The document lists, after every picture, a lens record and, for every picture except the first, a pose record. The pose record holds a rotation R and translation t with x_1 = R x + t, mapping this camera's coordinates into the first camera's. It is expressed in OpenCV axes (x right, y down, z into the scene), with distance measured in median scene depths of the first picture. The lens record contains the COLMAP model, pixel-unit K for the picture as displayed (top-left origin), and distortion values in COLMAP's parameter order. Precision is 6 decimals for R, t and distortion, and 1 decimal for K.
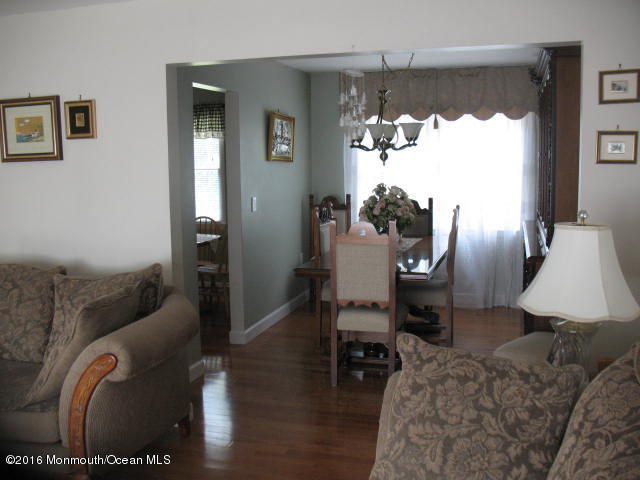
lens RADIAL K [[660.1, 0, 320.0], [0, 660.1, 240.0], [0, 0, 1]] dist [-0.187211, 0.194827]
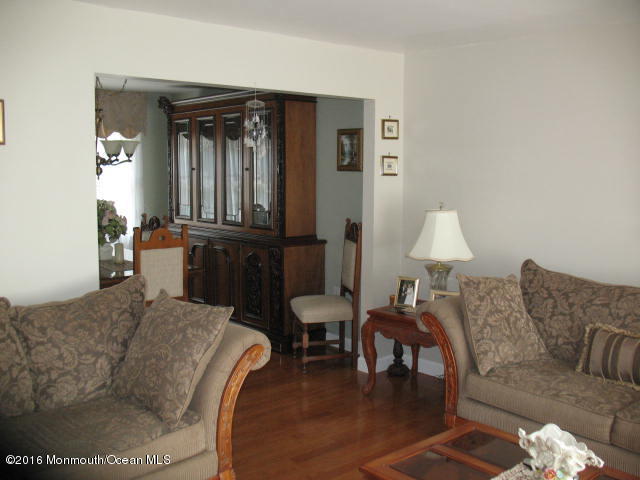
lens RADIAL K [[660.1, 0, 320.0], [0, 660.1, 240.0], [0, 0, 1]] dist [-0.187211, 0.194827]
pose [[0.525199, -0.076563, 0.847528, -1.075753], [0.095435, 0.994961, 0.030742, -0.024082], [-0.845611, 0.064738, 0.529860, 0.264065]]
